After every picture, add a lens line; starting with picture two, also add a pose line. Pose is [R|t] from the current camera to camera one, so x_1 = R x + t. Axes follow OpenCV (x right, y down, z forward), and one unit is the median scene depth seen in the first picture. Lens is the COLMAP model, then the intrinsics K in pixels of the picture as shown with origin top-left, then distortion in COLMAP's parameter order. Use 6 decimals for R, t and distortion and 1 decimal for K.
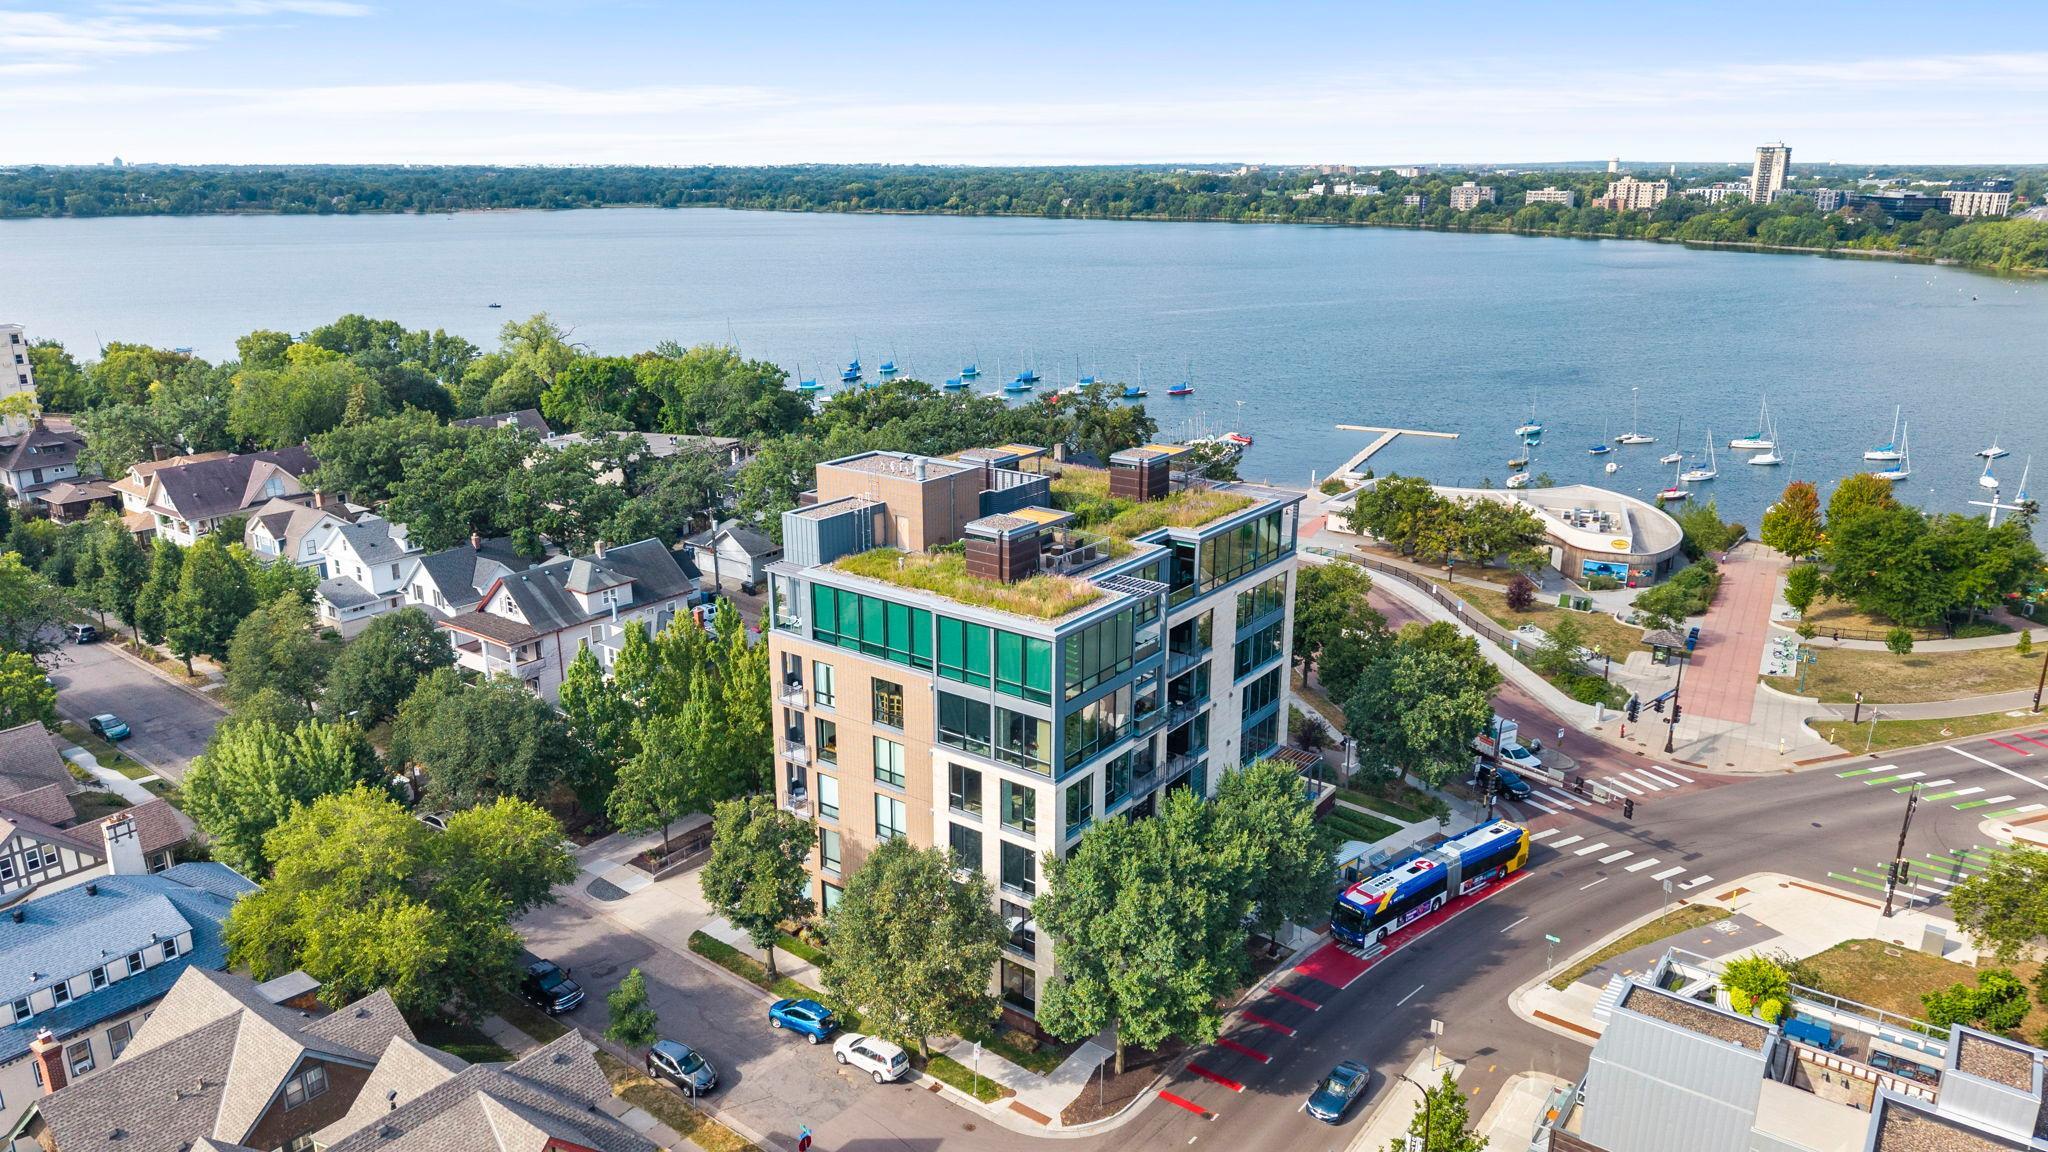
lens RADIAL K [[1362.5, 0, 1022.7], [0, 1362.5, 573.9], [0, 0, 1]] dist [0.028188, -0.030255]
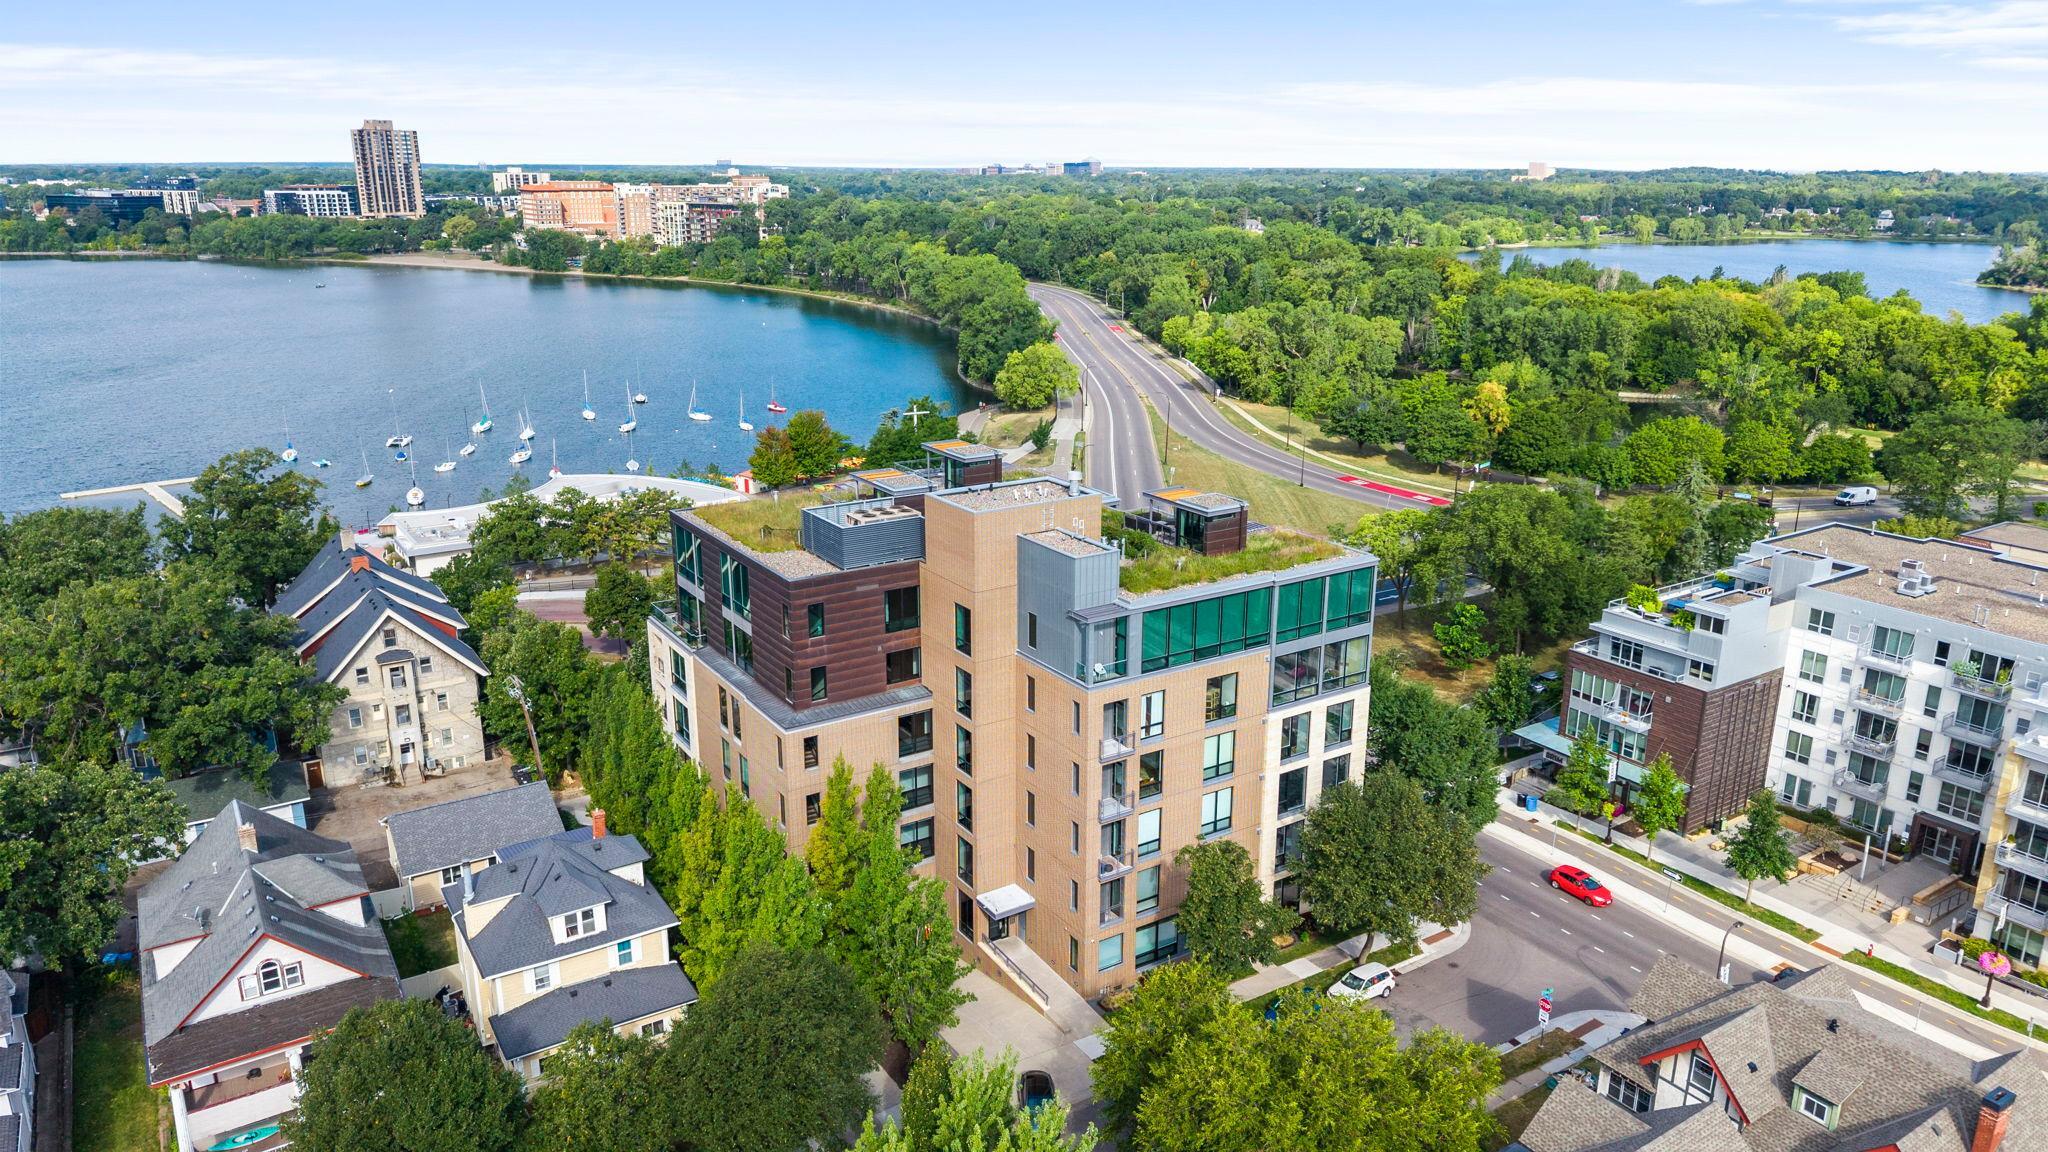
lens RADIAL K [[1362.5, 0, 1020.1], [0, 1362.5, 580.8], [0, 0, 1]] dist [0.028188, -0.030255]
pose [[0.368288, -0.268874, 0.889983, -0.093387], [0.263903, 0.948126, 0.177233, -0.018621], [-0.891470, 0.169596, 0.420140, 0.063118]]
